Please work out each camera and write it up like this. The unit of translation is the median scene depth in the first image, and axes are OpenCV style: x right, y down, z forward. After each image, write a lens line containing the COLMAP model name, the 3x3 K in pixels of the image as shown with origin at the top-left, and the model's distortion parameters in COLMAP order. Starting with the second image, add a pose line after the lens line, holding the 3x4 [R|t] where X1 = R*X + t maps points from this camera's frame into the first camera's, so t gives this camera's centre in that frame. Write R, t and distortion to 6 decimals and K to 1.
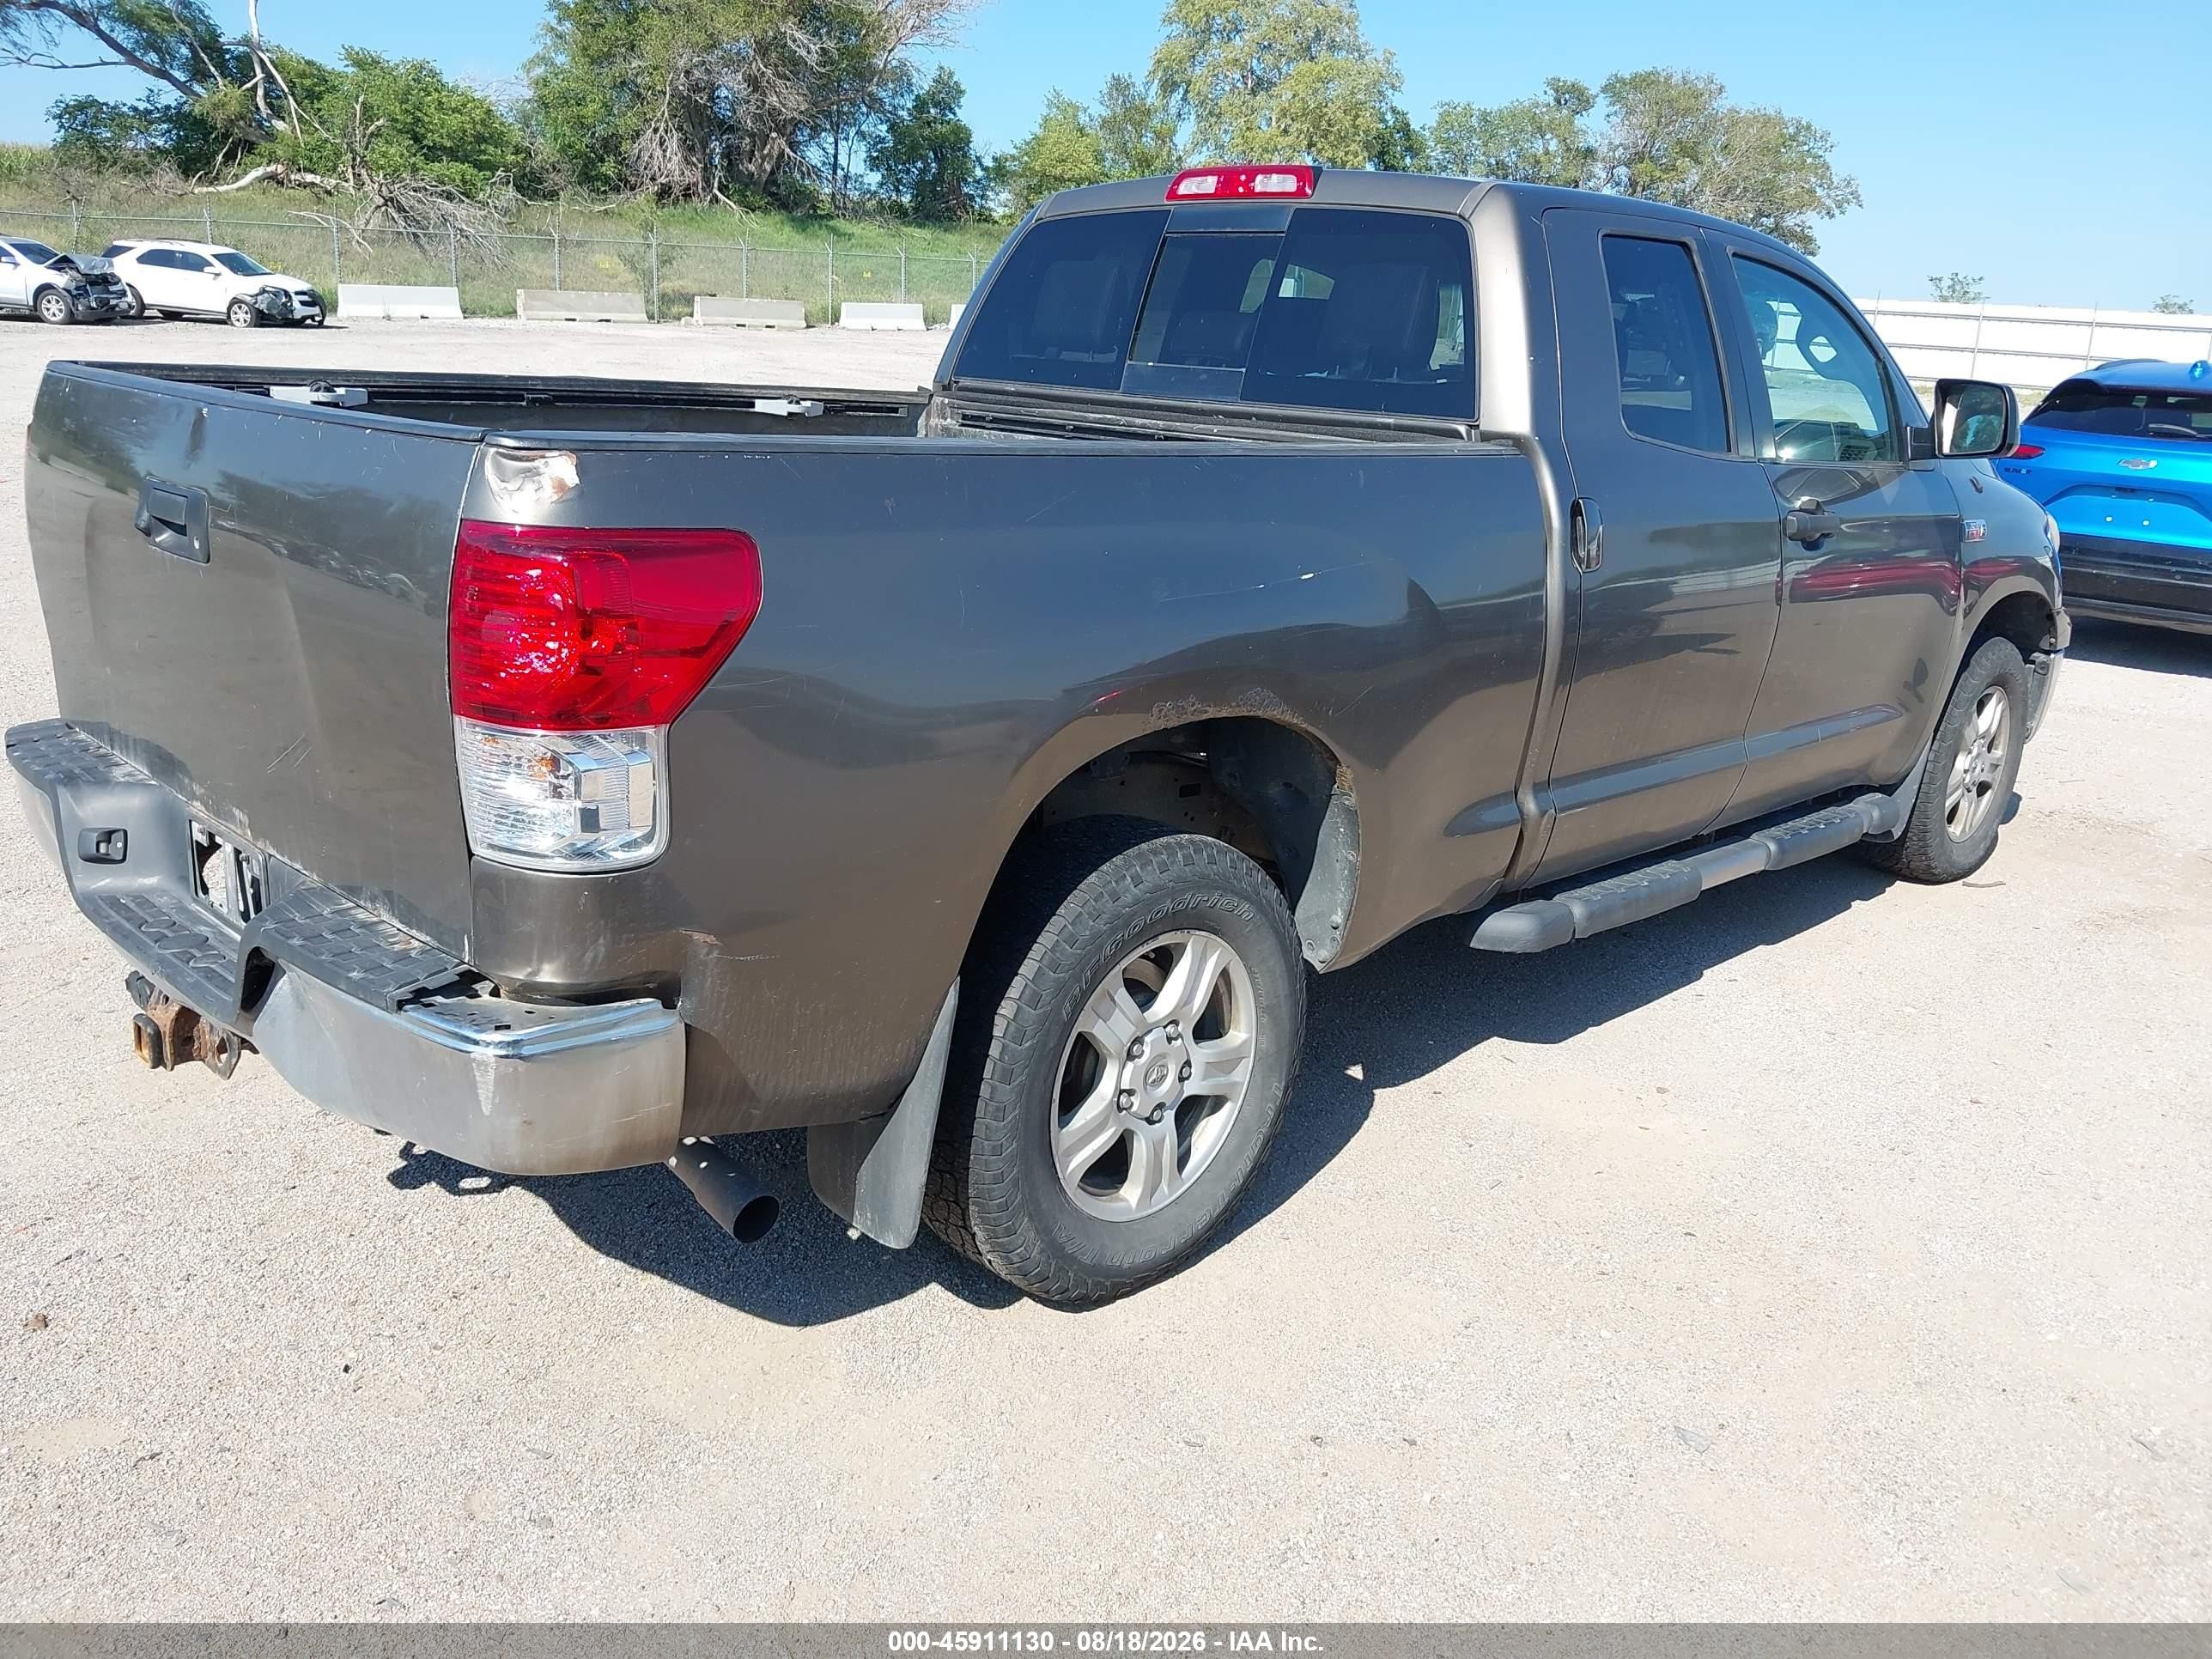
lens RADIAL K [[1751.5, 0, 1091.7], [0, 1751.5, 817.7], [0, 0, 1]] dist [0.020535, -0.029497]
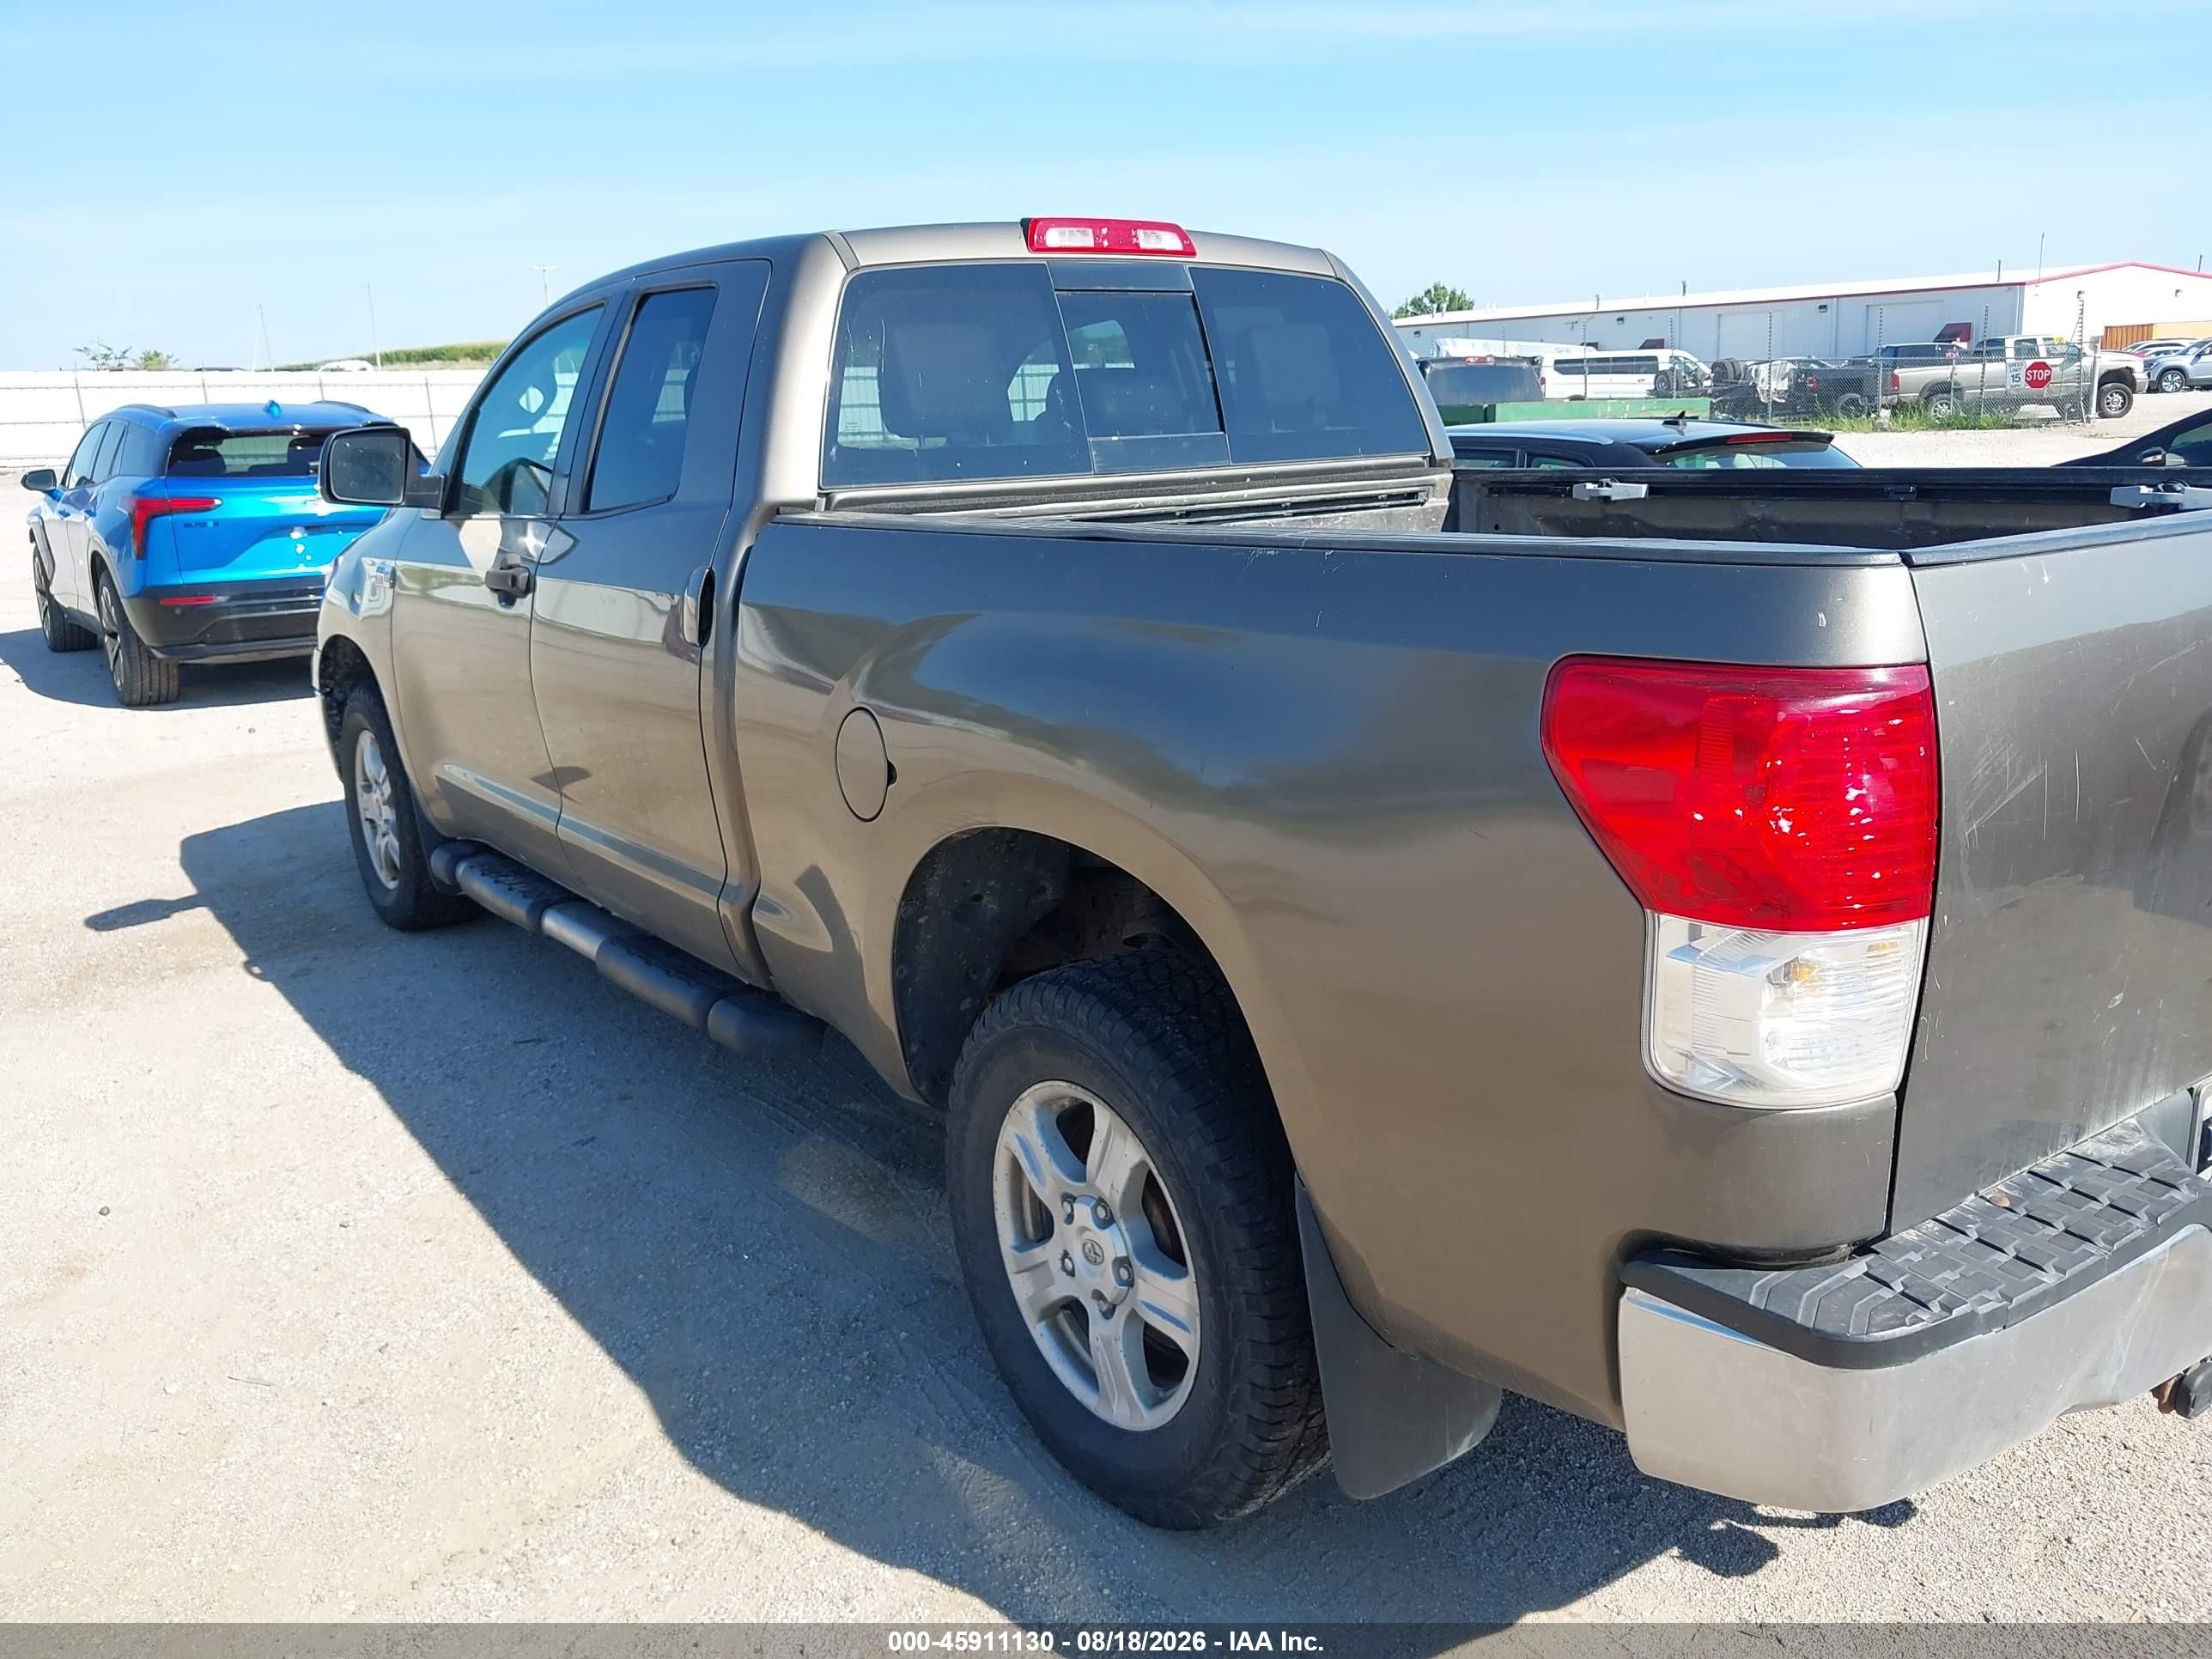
lens RADIAL K [[1751.5, 0, 1105.7], [0, 1751.5, 815.8], [0, 0, 1]] dist [0.020535, -0.029497]
pose [[0.133963, -0.281399, 0.950194, -0.995539], [0.301586, 0.924933, 0.231398, -0.335824], [-0.943981, 0.255567, 0.208773, 1.011908]]
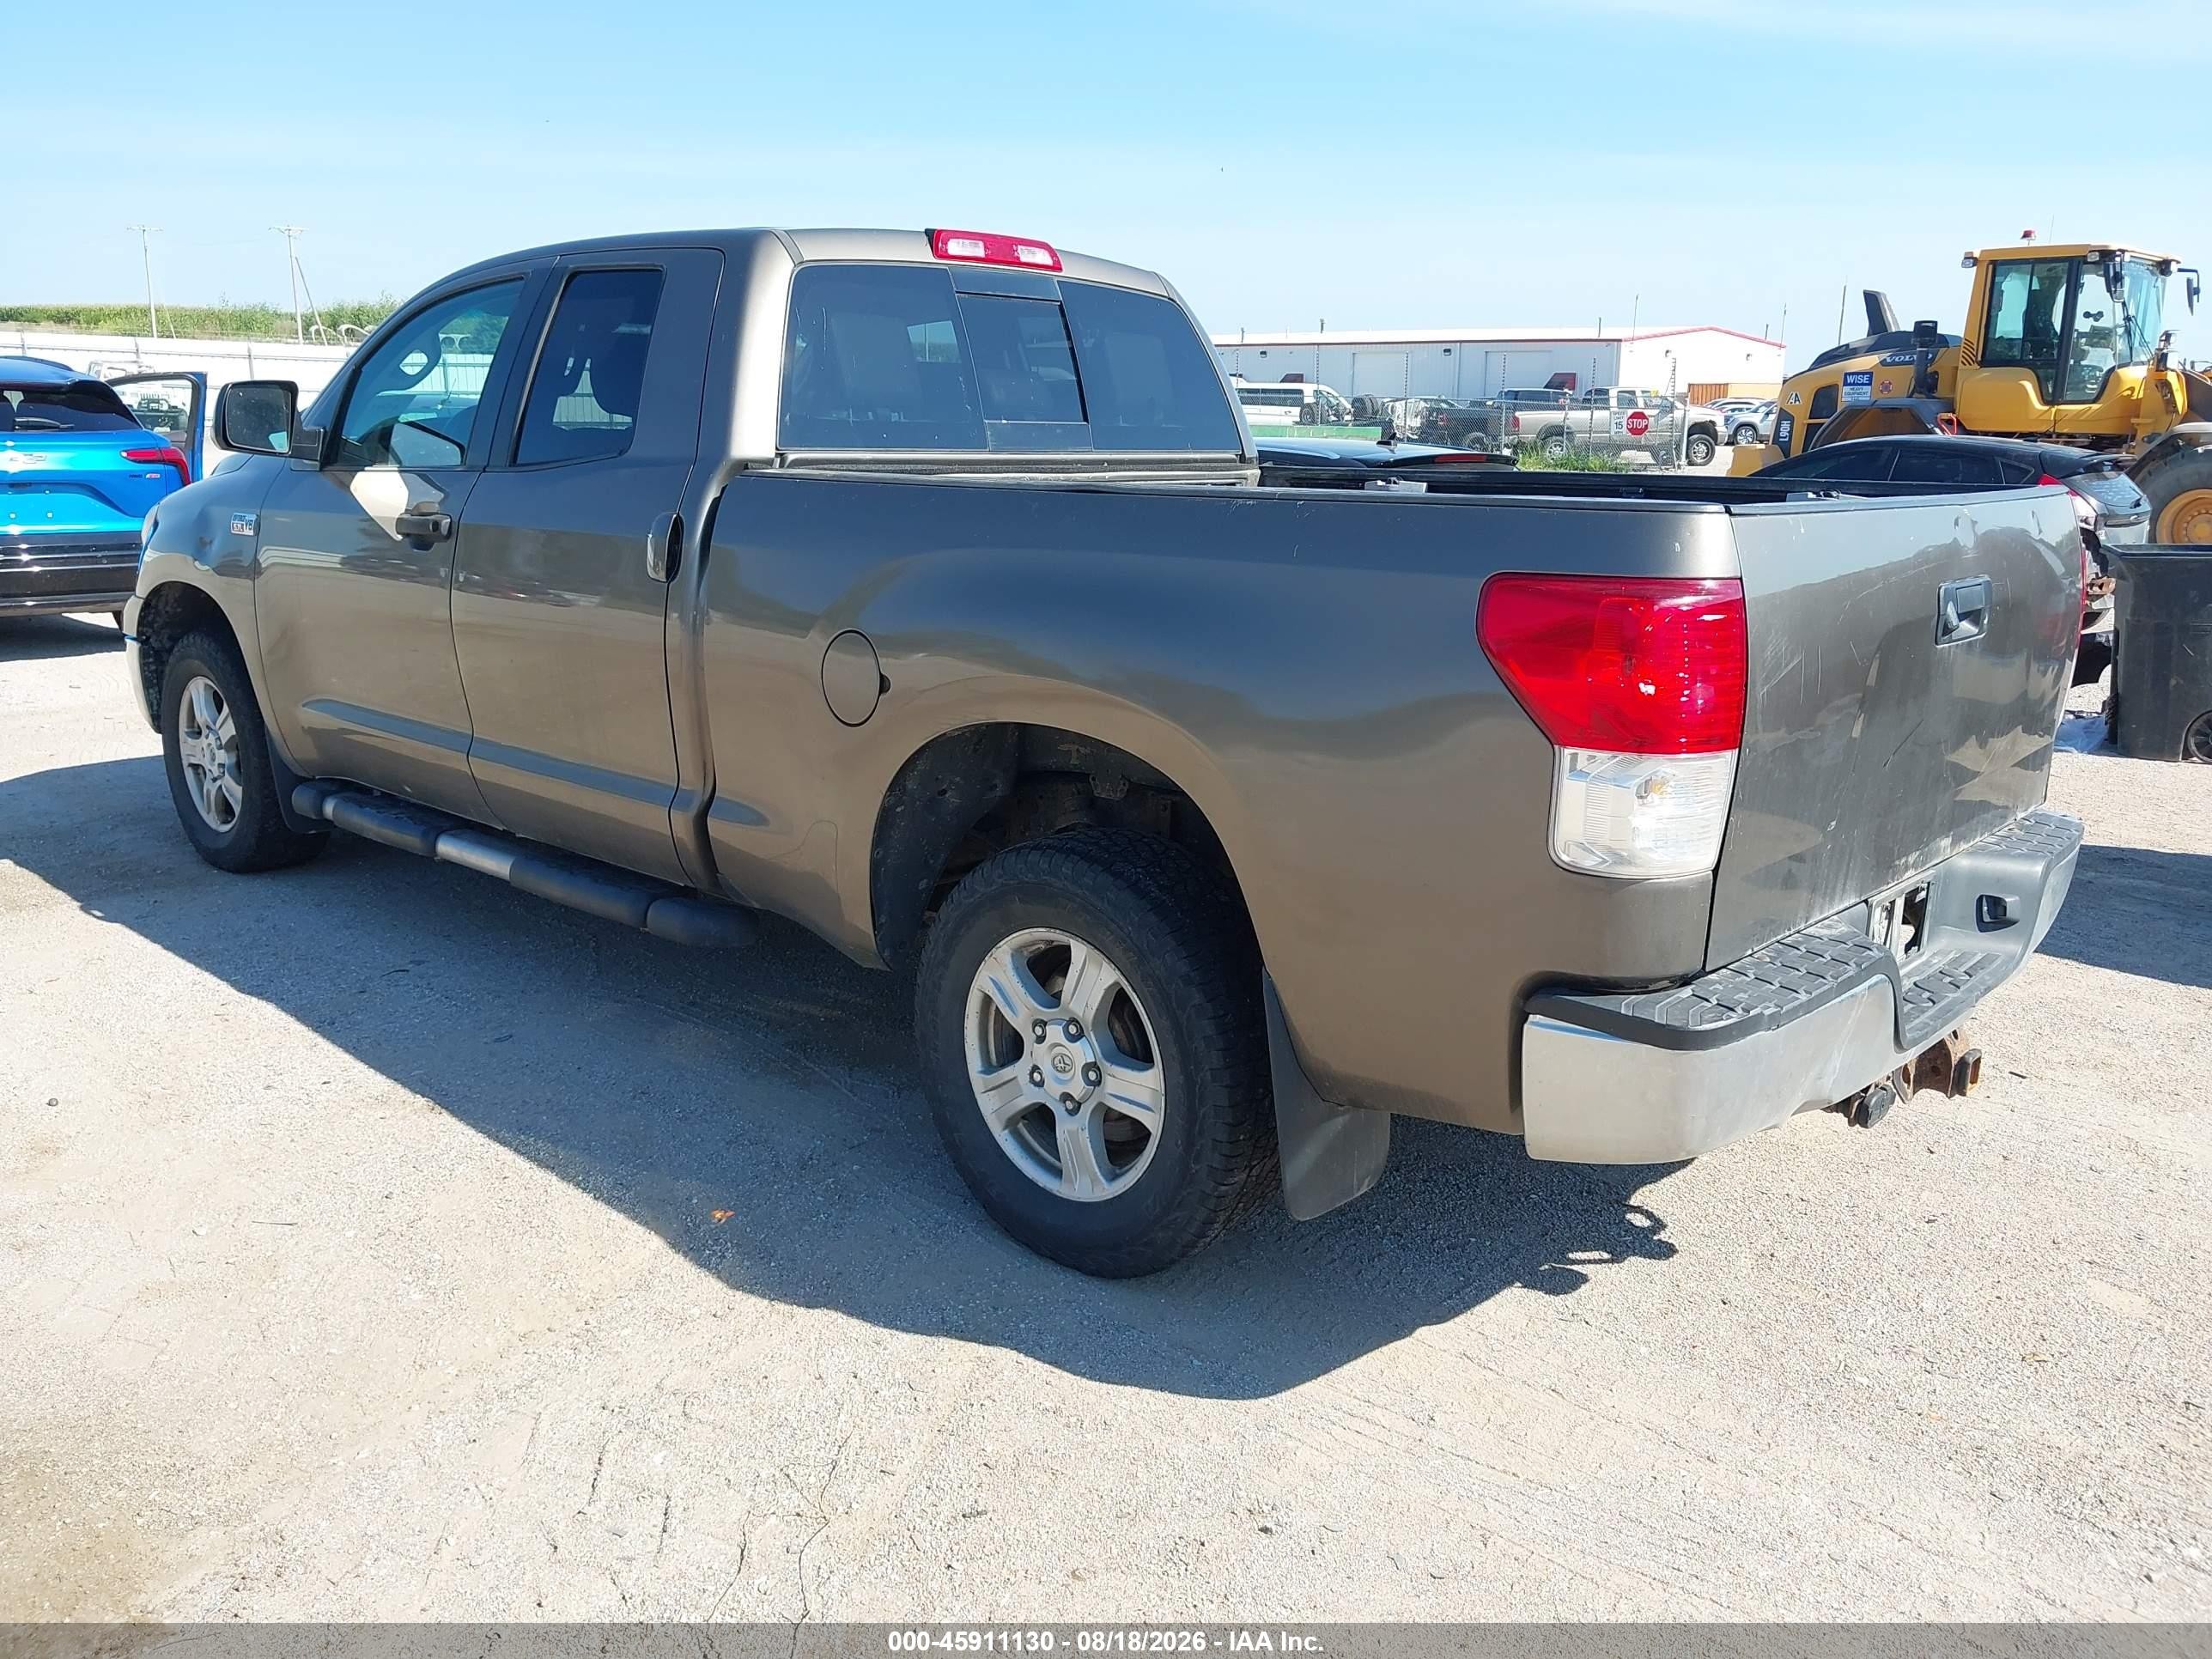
lens RADIAL K [[1751.5, 0, 1092.4], [0, 1751.5, 833.2], [0, 0, 1]] dist [0.020535, -0.029497]
pose [[-0.049751, -0.283712, 0.957618, -1.194254], [0.246351, 0.925695, 0.287053, -0.370380], [-0.967903, 0.250191, 0.023839, 1.147399]]
